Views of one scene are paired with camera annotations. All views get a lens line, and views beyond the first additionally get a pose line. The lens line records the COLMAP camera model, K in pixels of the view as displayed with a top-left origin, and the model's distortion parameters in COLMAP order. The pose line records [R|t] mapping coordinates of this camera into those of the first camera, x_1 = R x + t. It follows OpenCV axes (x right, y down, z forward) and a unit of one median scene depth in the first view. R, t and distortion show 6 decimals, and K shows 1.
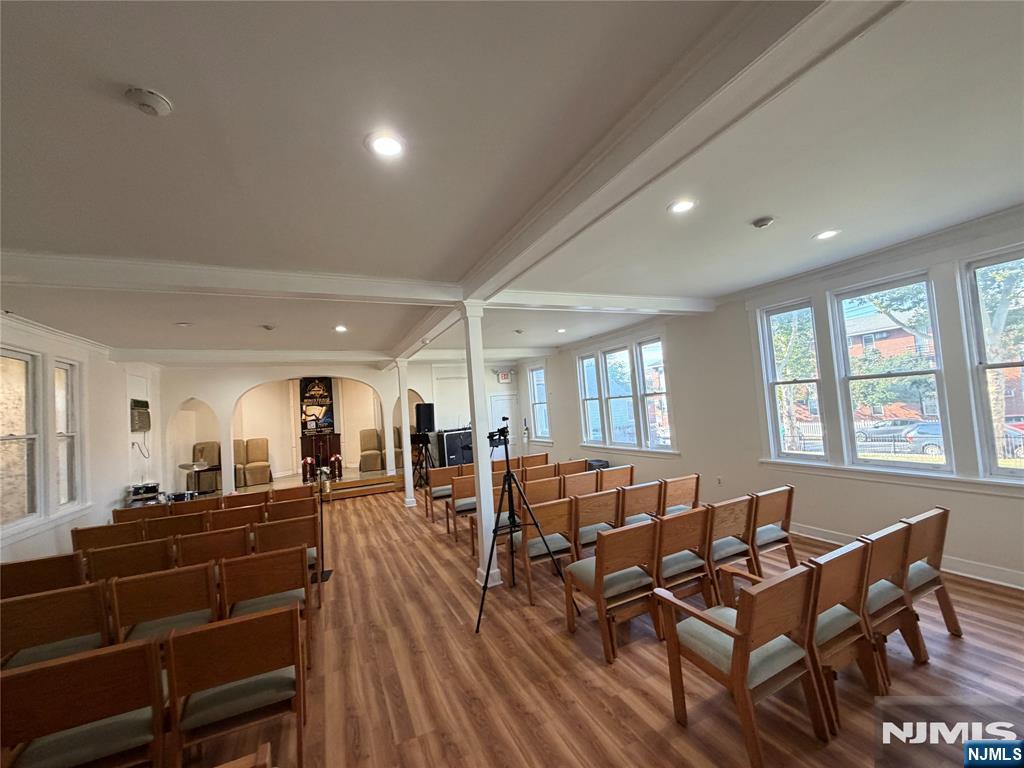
lens RADIAL K [[405.8, 0, 507.5], [0, 405.8, 384.2], [0, 0, 1]] dist [0.000937, 0.000437]
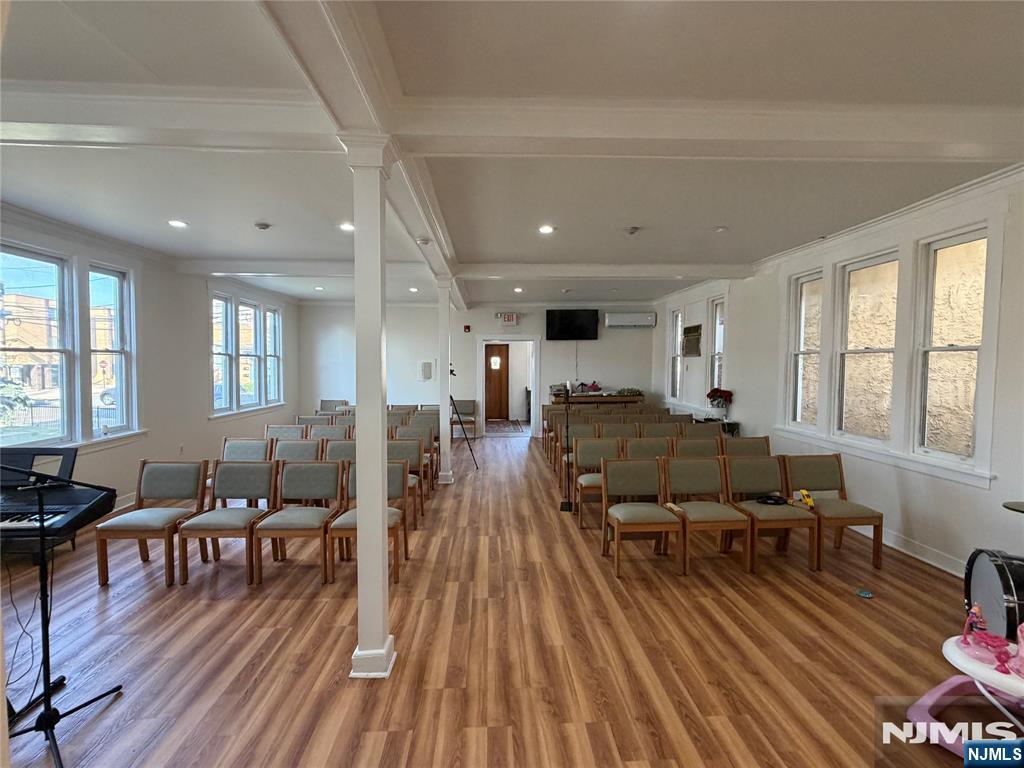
lens RADIAL K [[478.1, 0, 510.4], [0, 478.1, 383.9], [0, 0, 1]] dist [-0.000617, 0.000092]
pose [[-0.923589, 0.052682, 0.379747, -0.671652], [0.042573, 0.998481, -0.034976, 0.164585], [-0.381013, -0.016137, -0.924429, 1.837876]]
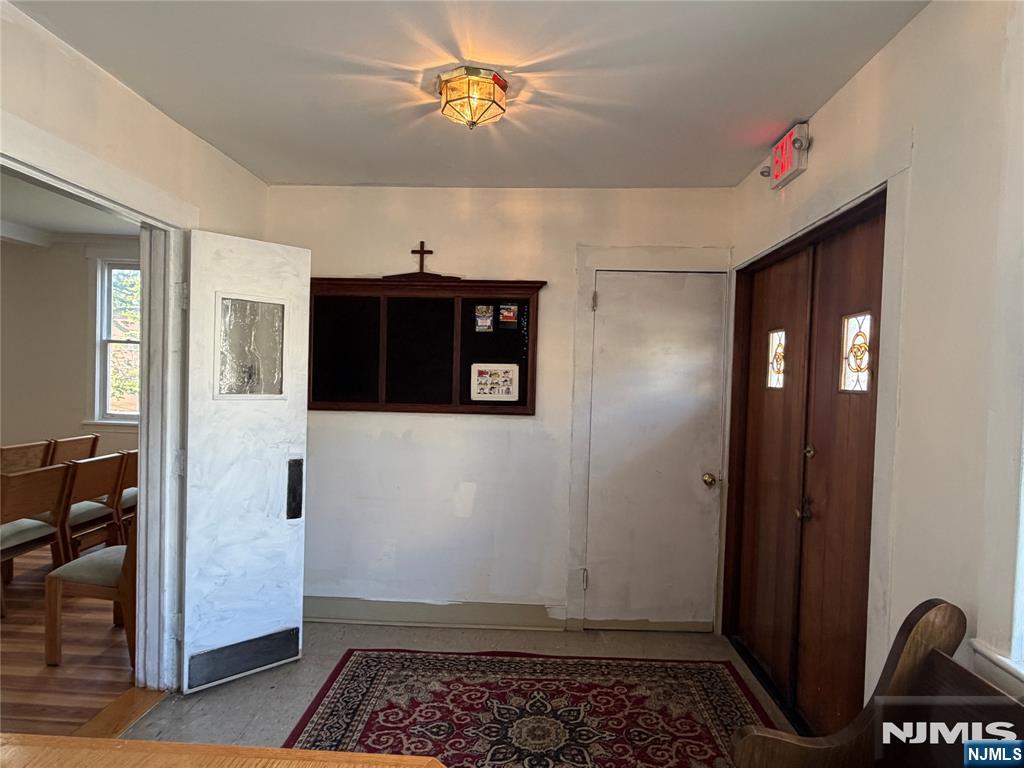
lens RADIAL K [[598.3, 0, 512.4], [0, 598.3, 388.3], [0, 0, 1]] dist [0.001895, 0.000673]
pose [[0.449732, 0.062732, 0.890958, -0.139929], [-0.113807, 0.993424, -0.012500, 0.015441], [-0.885883, -0.095776, 0.453914, -0.428009]]
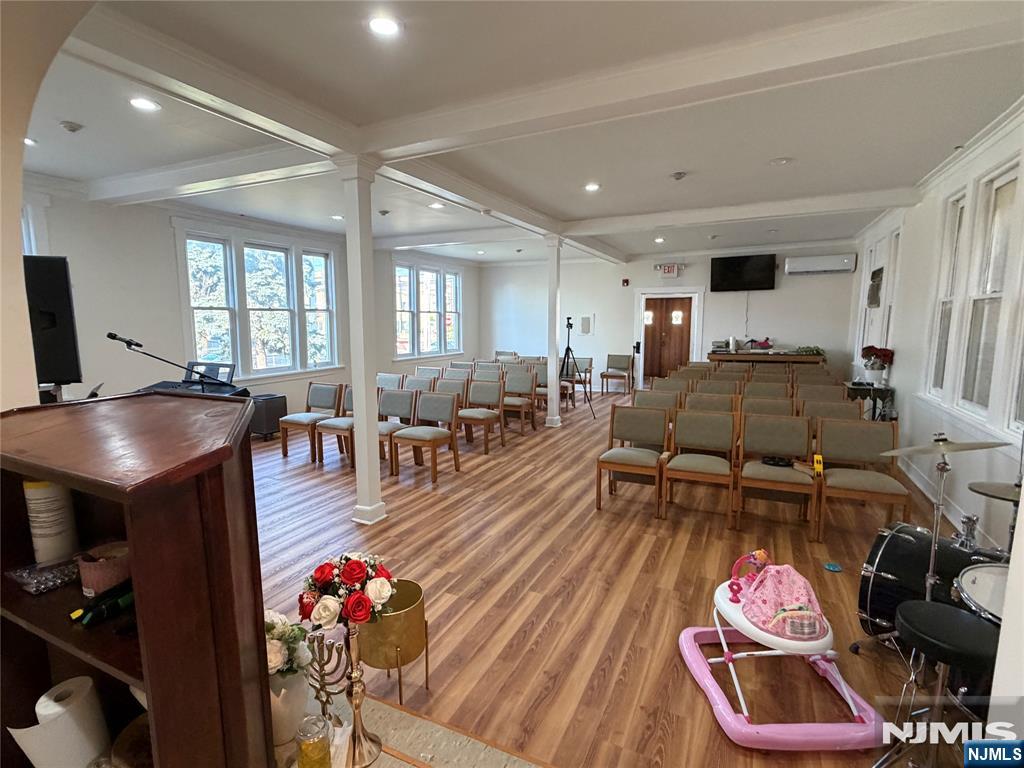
lens RADIAL K [[501.0, 0, 511.7], [0, 501.0, 380.8], [0, 0, 1]] dist [0.003751, 0.001616]
pose [[-0.630636, -0.021920, 0.775769, -1.067831], [0.003723, 0.999504, 0.031268, 0.195518], [-0.776070, 0.022606, -0.630241, 1.745423]]
